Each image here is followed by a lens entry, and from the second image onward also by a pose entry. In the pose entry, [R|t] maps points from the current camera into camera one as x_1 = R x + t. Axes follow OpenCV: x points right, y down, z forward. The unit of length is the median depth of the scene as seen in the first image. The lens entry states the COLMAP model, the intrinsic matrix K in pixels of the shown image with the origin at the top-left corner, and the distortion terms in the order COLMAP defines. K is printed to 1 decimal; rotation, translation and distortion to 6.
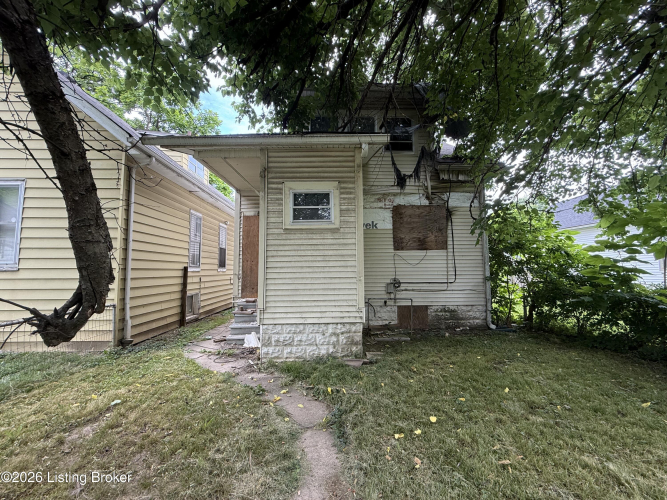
lens RADIAL K [[268.8, 0, 333.5], [0, 268.8, 250.0], [0, 0, 1]] dist [-0.001890, -0.000136]
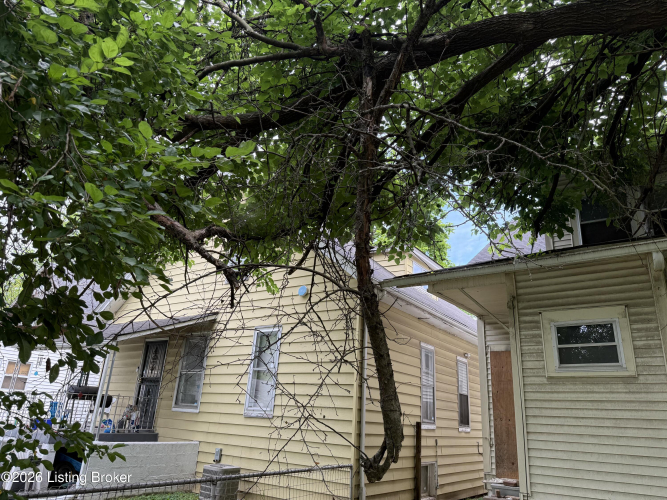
lens RADIAL K [[478.6, 0, 333.5], [0, 478.6, 250.0], [0, 0, 1]] dist [0.050984, -0.071456]
pose [[0.804600, -0.149457, -0.574701, 0.147106], [-0.016214, 0.961918, -0.272857, -0.042808], [0.593596, 0.228859, 0.771536, -0.415983]]
